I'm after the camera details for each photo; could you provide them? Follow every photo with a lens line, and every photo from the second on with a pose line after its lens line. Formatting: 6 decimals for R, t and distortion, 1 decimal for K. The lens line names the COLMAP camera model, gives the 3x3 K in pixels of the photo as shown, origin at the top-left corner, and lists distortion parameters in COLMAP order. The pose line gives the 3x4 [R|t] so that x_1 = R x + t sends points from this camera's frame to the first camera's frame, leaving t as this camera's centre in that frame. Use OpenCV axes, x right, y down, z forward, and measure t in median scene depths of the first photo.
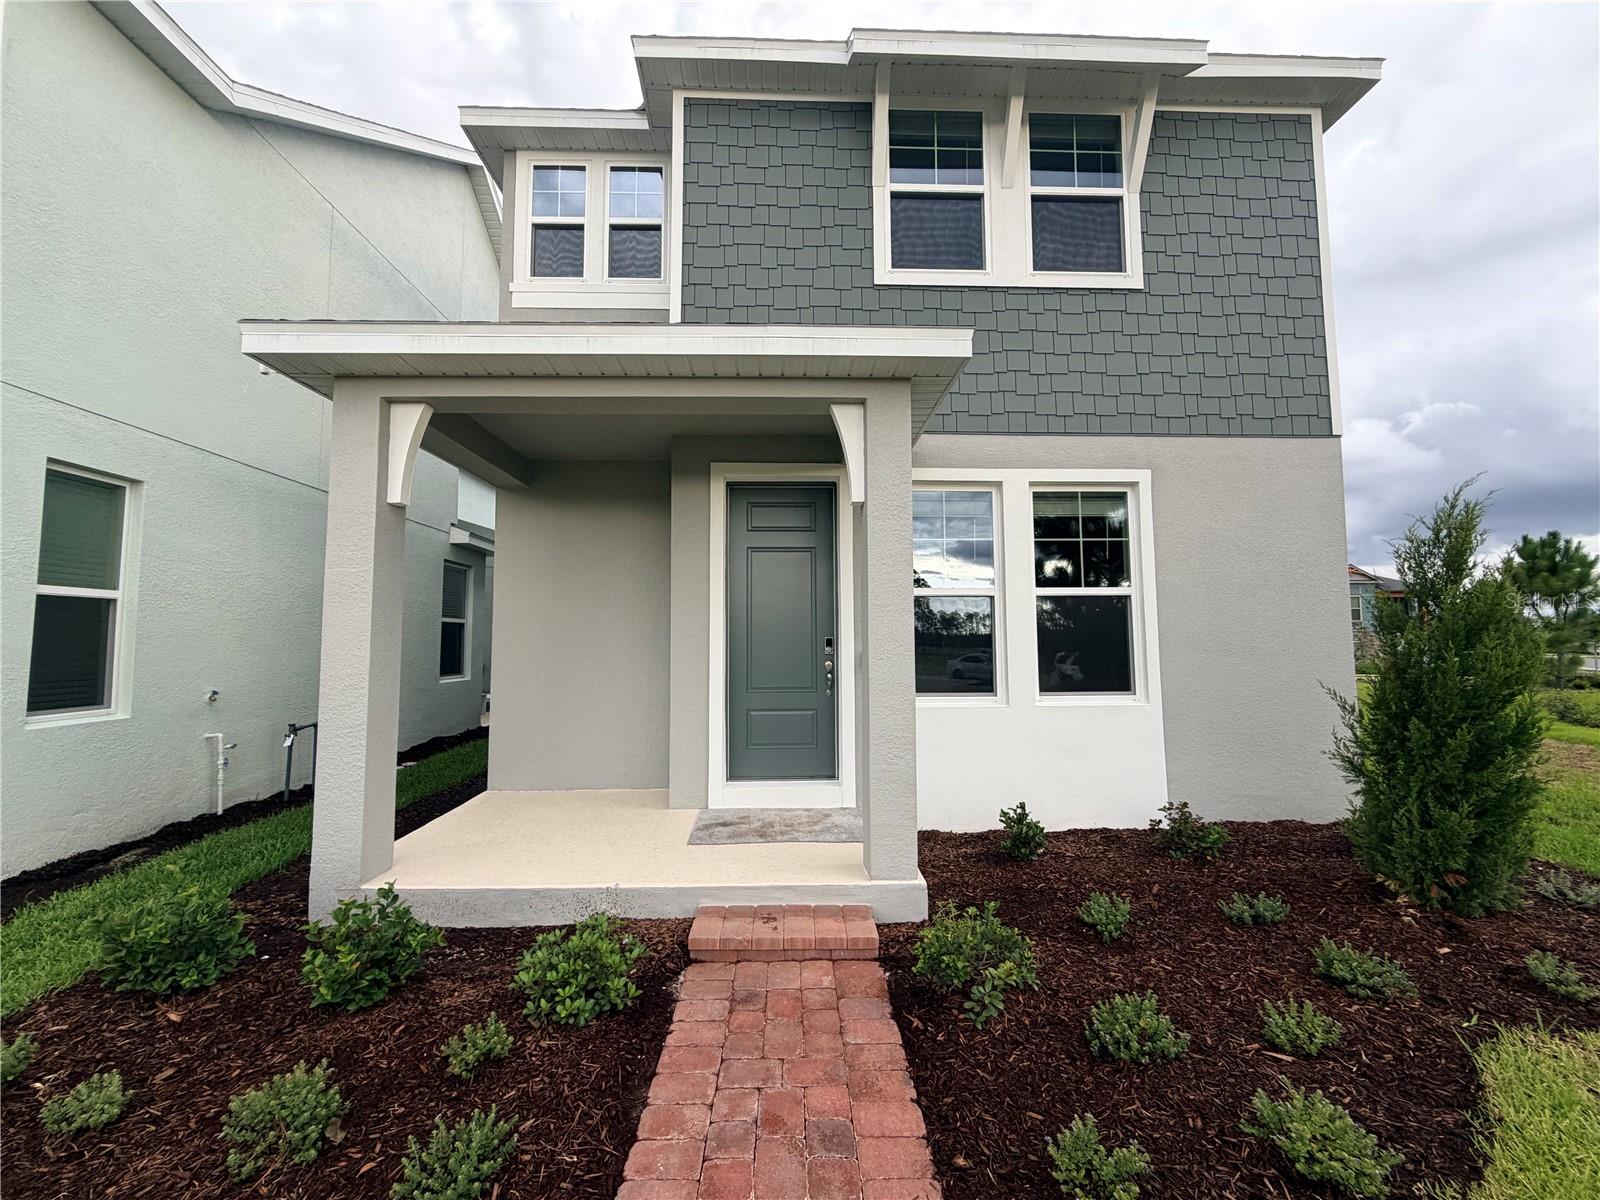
lens RADIAL K [[647.4, 0, 800.0], [0, 647.4, 600.0], [0, 0, 1]] dist [0.002691, 0.000139]
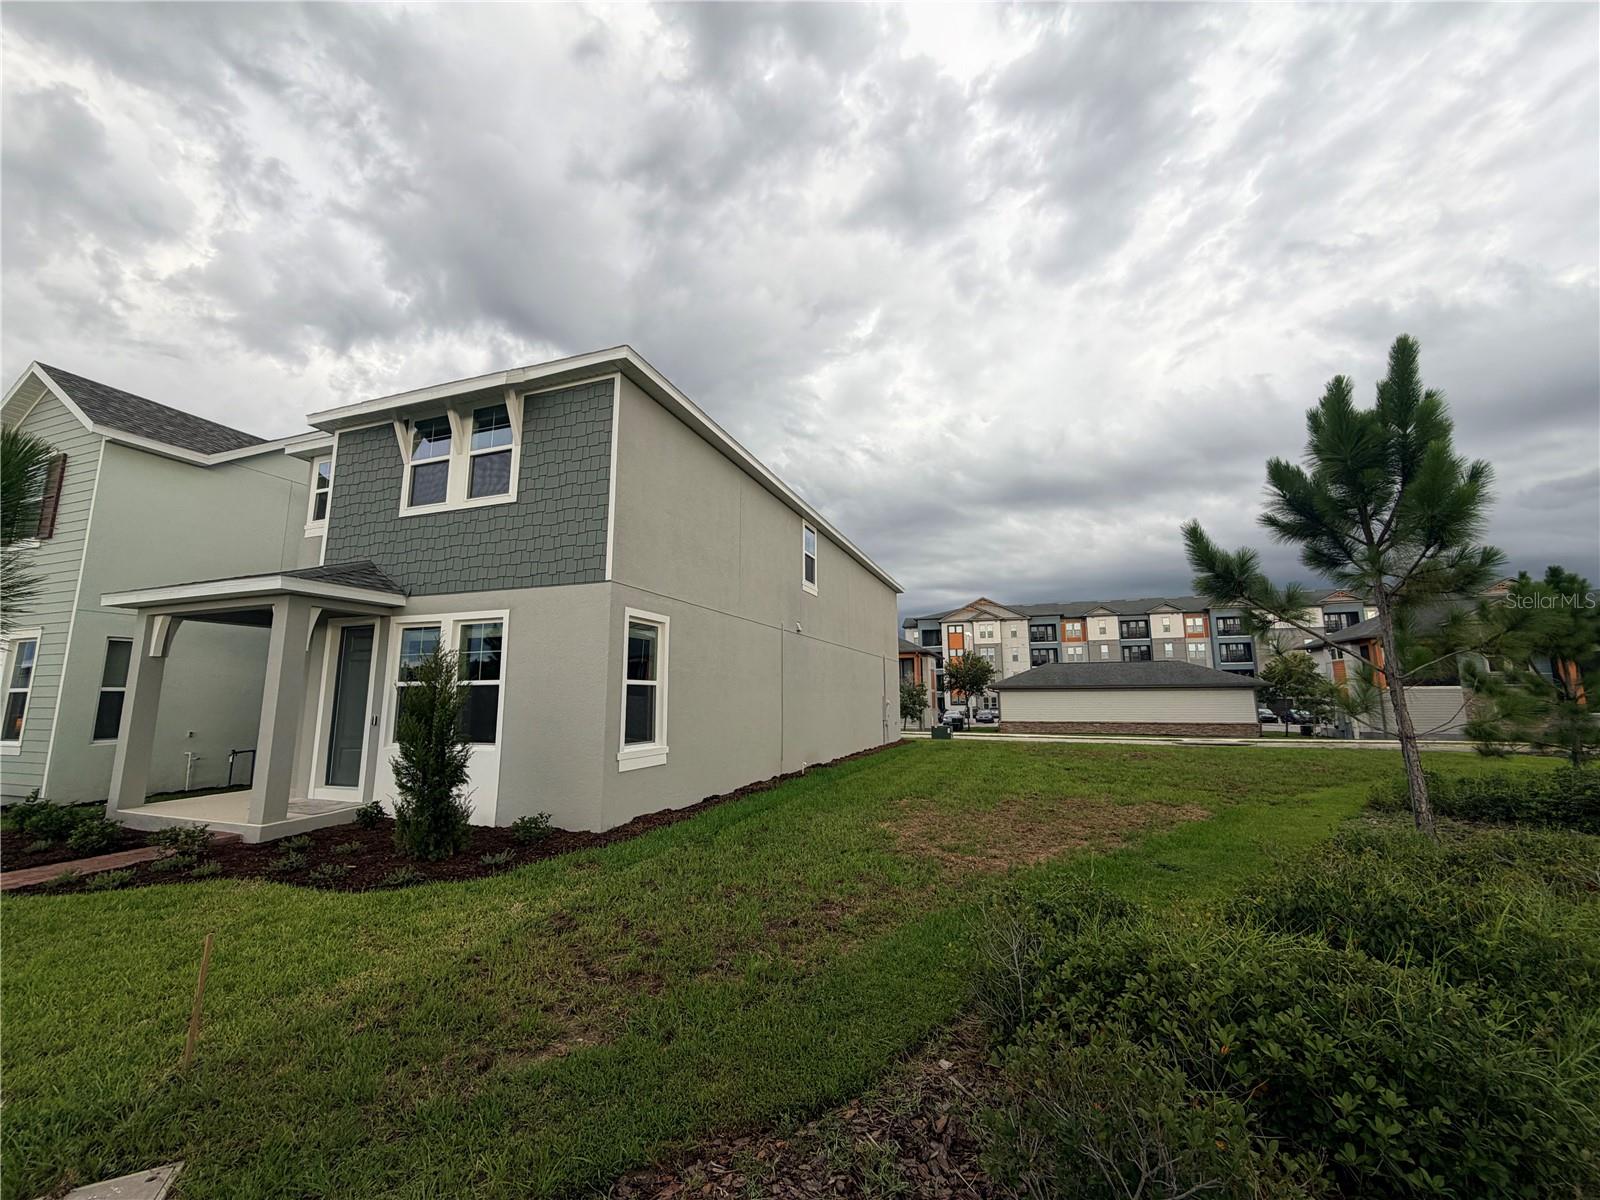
lens RADIAL K [[647.4, 0, 800.0], [0, 647.4, 600.0], [0, 0, 1]] dist [0.002691, 0.000139]
pose [[0.914207, -0.053100, -0.401753, 1.850740], [0.007846, 0.993512, -0.113458, -0.034677], [0.405171, 0.100571, 0.908692, -0.189479]]
